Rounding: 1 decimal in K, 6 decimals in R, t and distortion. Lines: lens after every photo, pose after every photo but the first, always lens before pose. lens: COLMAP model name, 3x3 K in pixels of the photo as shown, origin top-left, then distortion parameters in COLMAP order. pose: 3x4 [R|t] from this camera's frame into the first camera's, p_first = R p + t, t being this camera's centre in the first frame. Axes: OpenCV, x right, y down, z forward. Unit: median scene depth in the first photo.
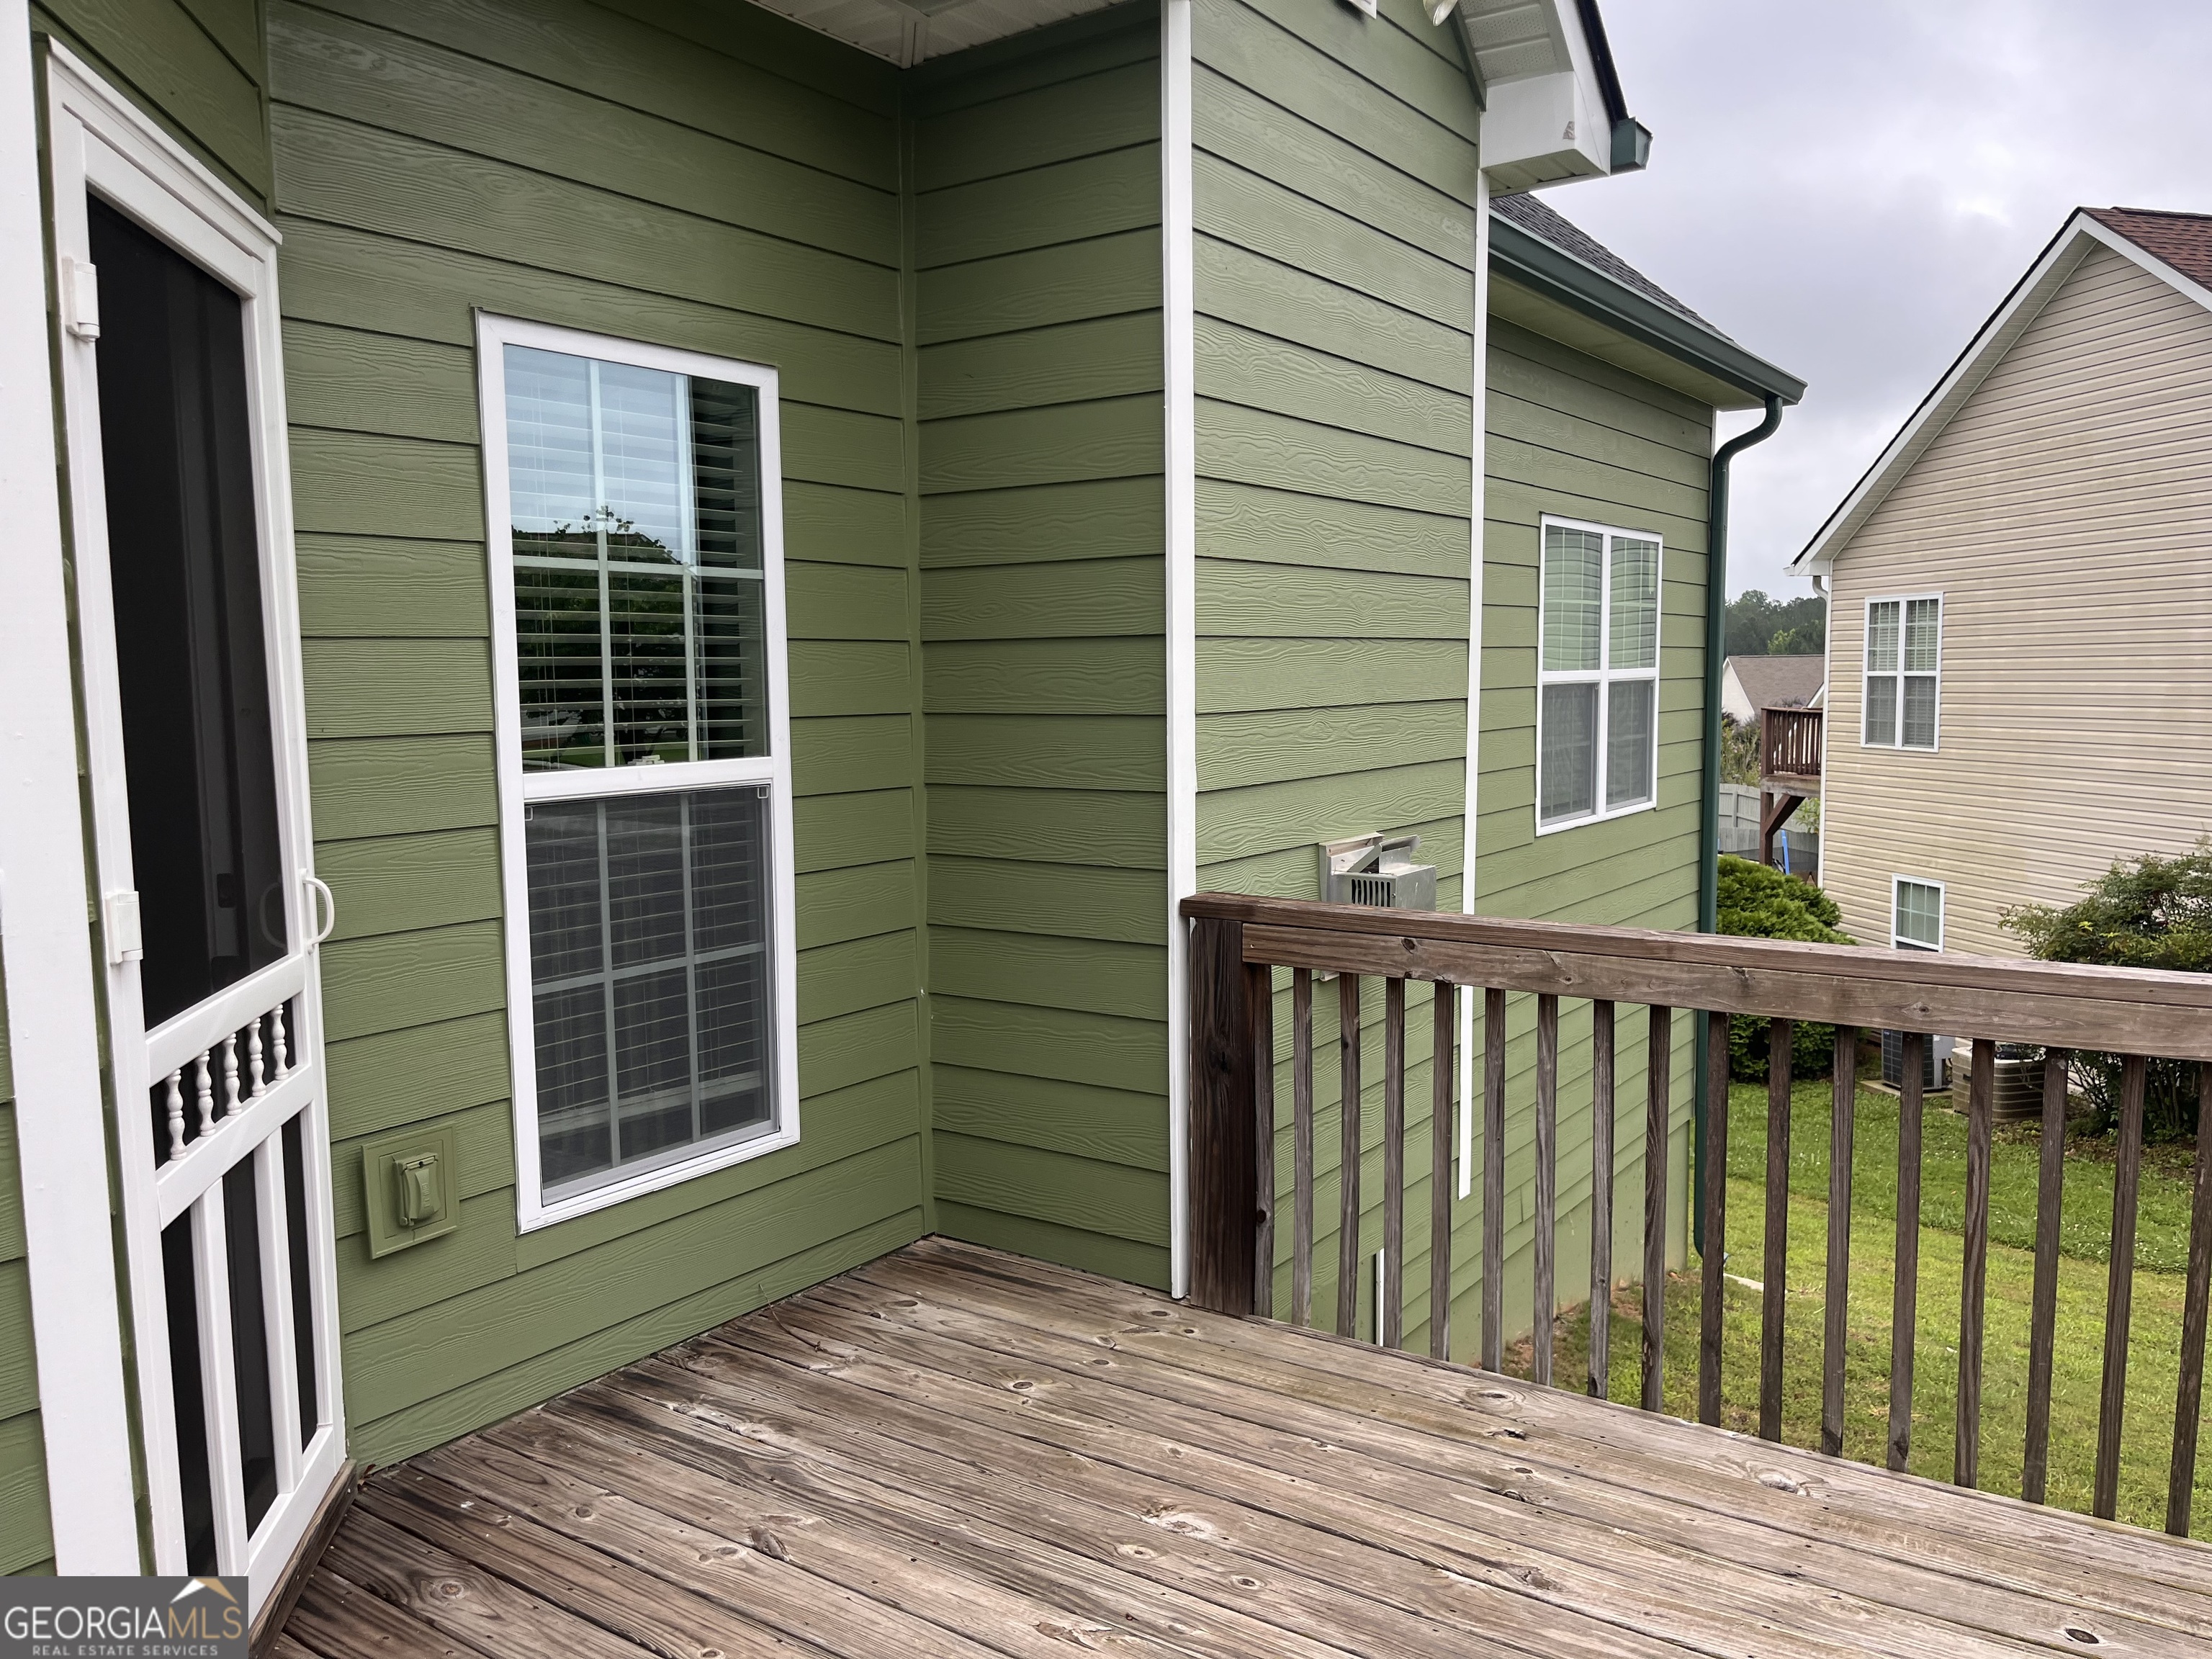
lens RADIAL K [[1683.0, 0, 1105.5], [0, 1683.0, 839.0], [0, 0, 1]] dist [0.074324, -0.088618]
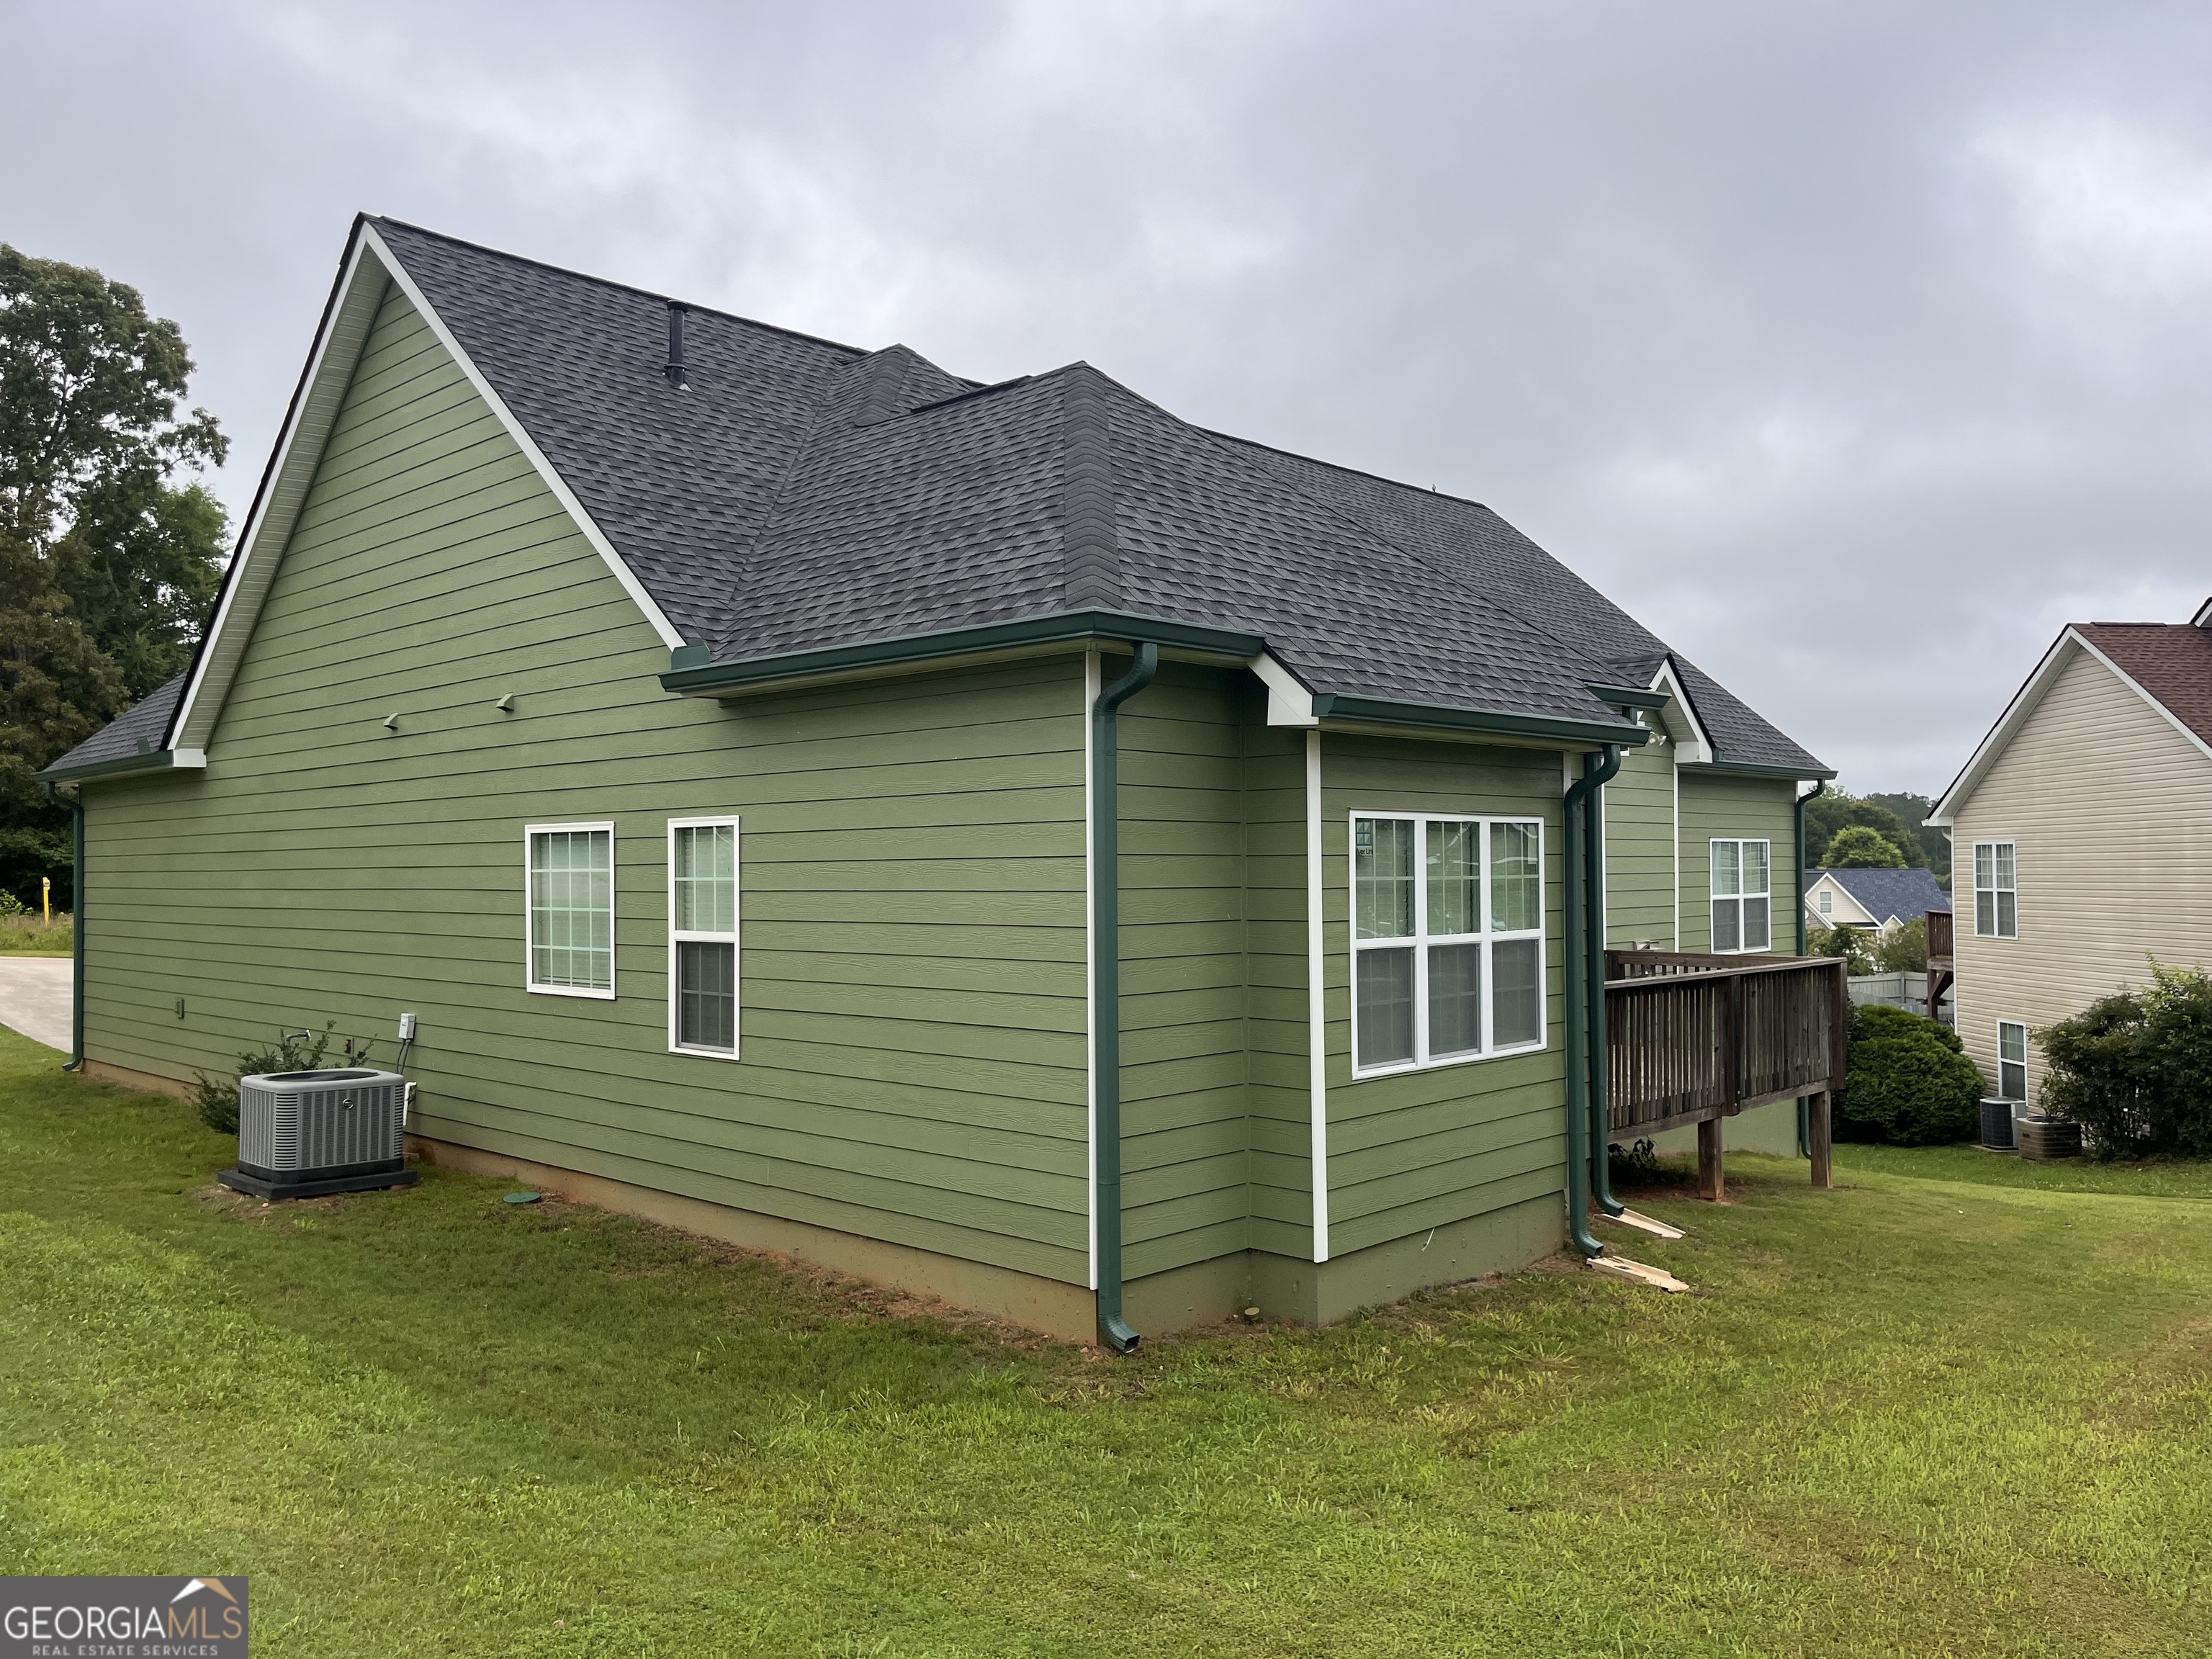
lens RADIAL K [[1684.1, 0, 1105.3], [0, 1684.1, 819.1], [0, 0, 1]] dist [0.069035, -0.081518]
pose [[0.988444, 0.001902, -0.151573, -0.229109], [-0.021039, 0.991964, -0.124755, 0.110126], [0.150118, 0.126503, 0.980542, -1.440630]]
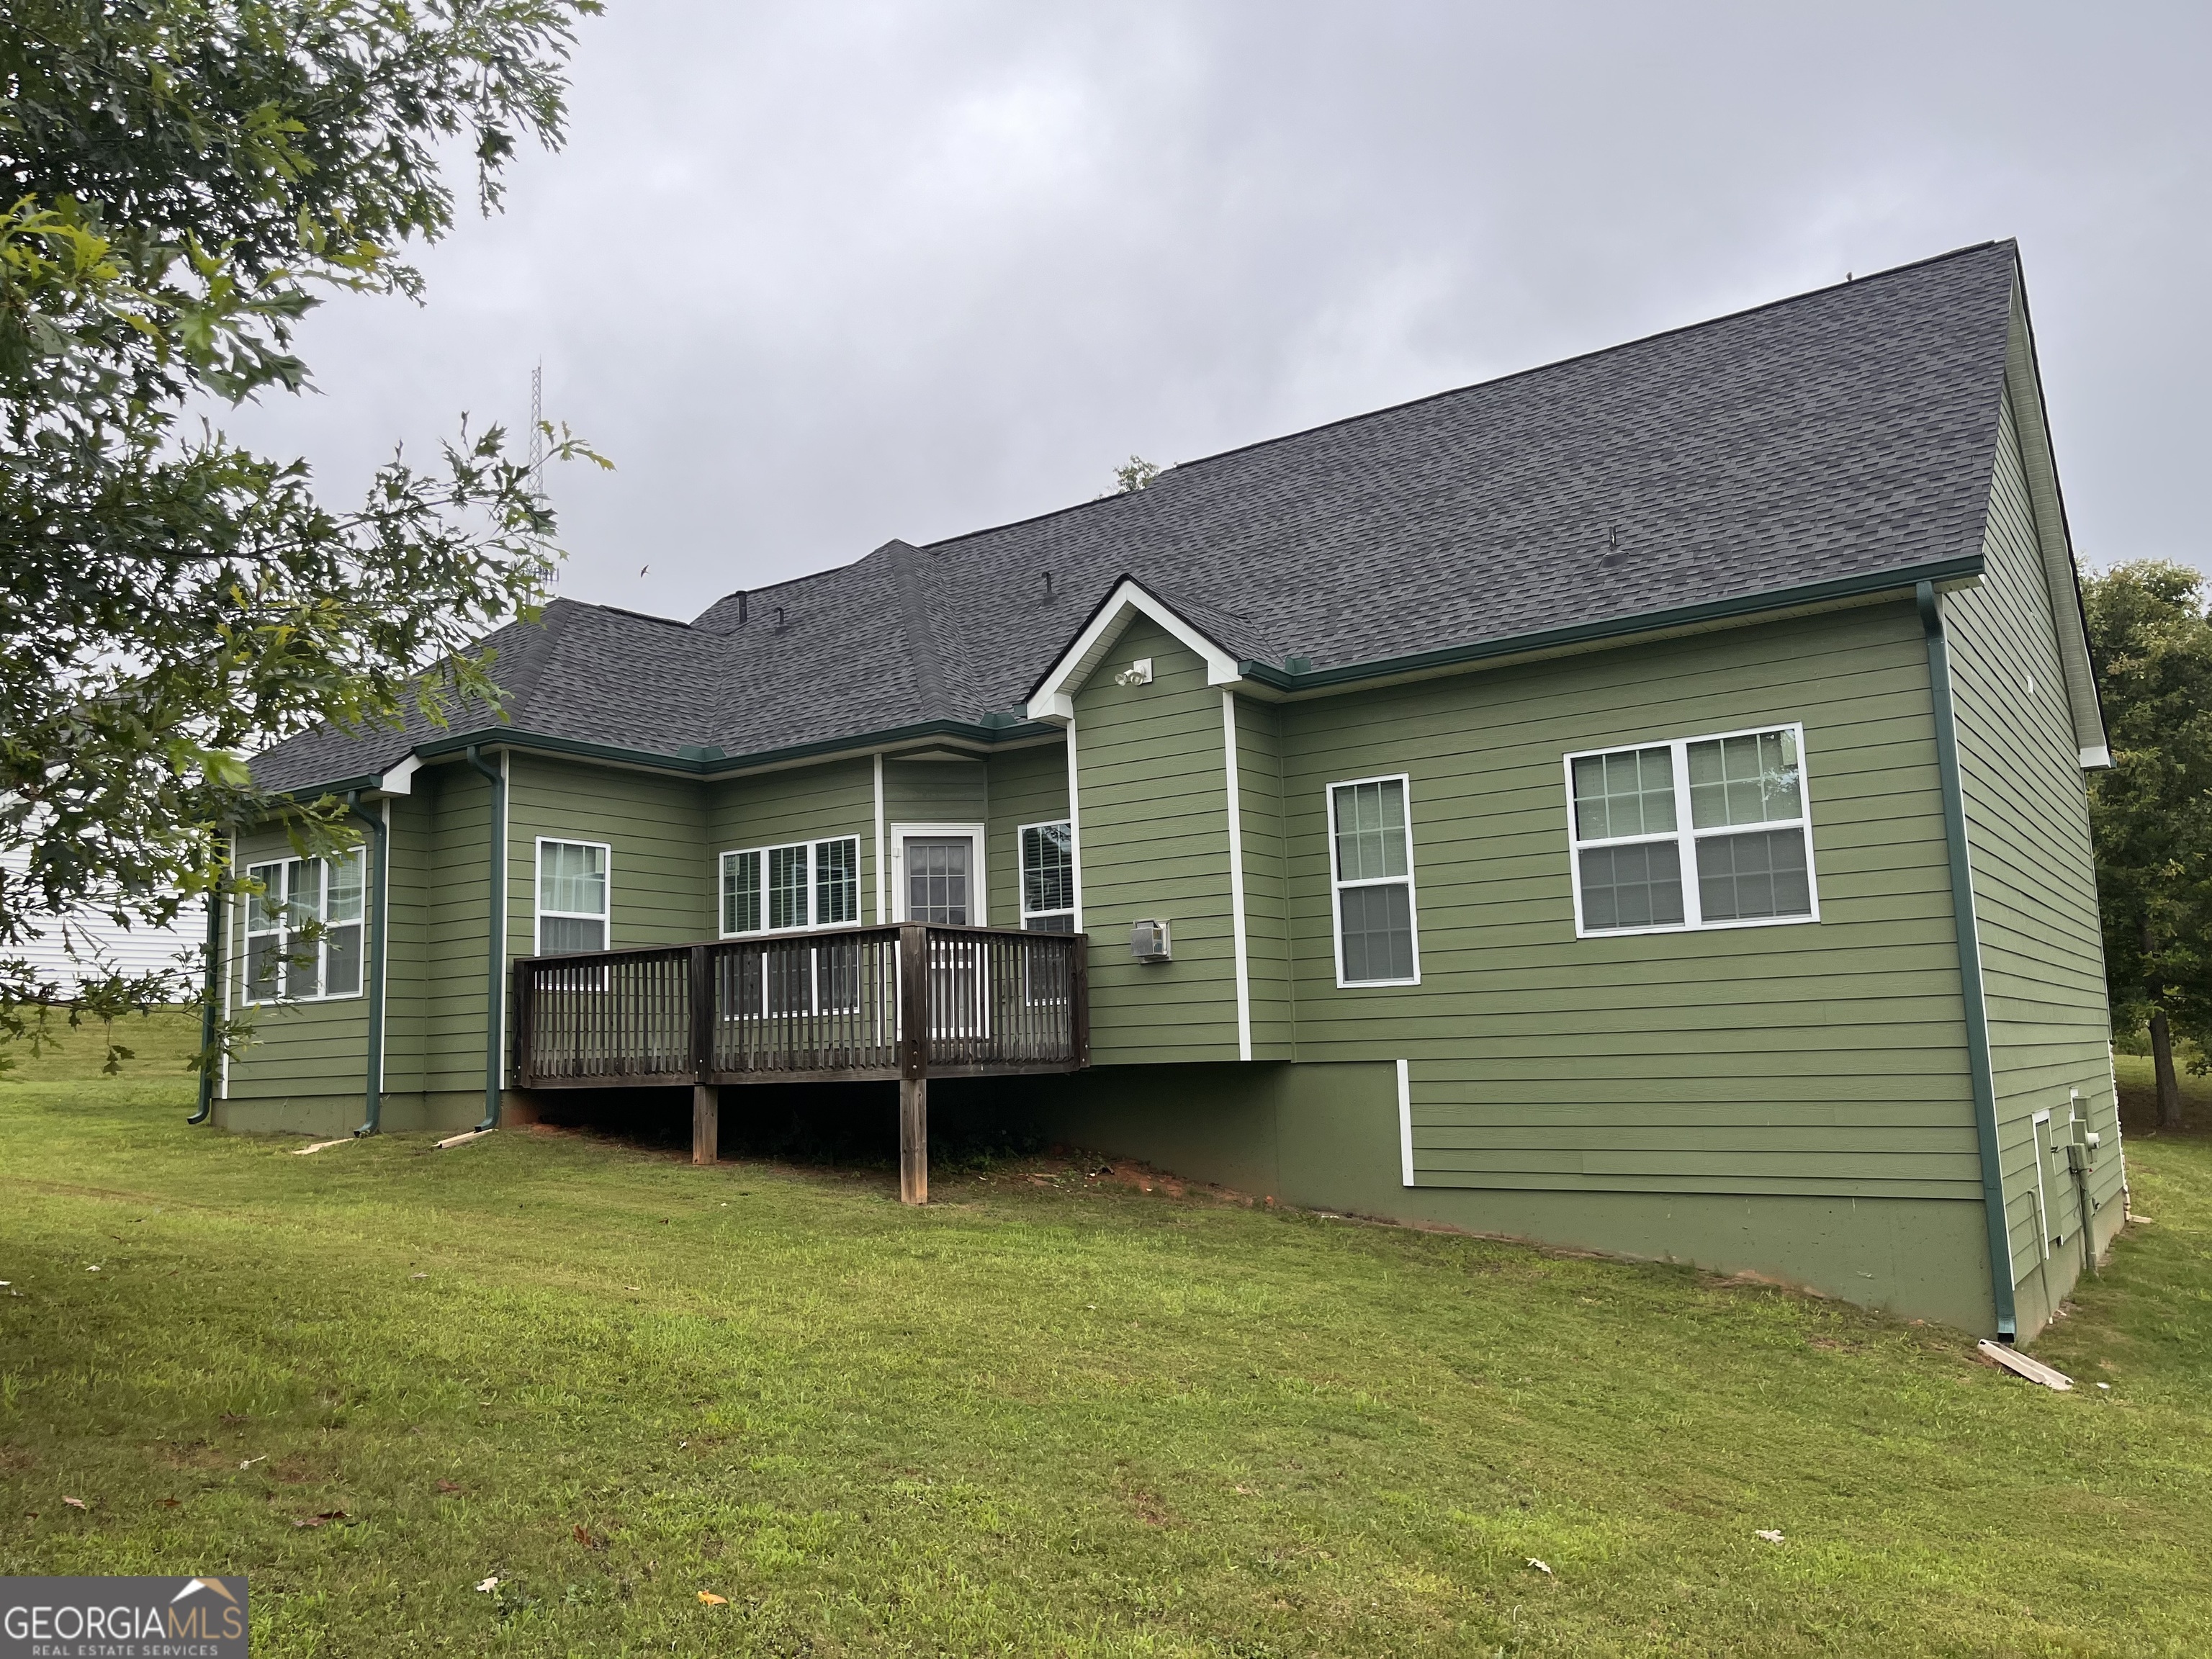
lens RADIAL K [[1683.0, 0, 1105.5], [0, 1683.0, 839.0], [0, 0, 1]] dist [0.074324, -0.088618]
pose [[0.003881, -0.118670, -0.992926, 1.561979], [-0.070077, 0.990460, -0.118649, 0.108065], [0.997534, 0.070042, -0.004472, 0.421637]]
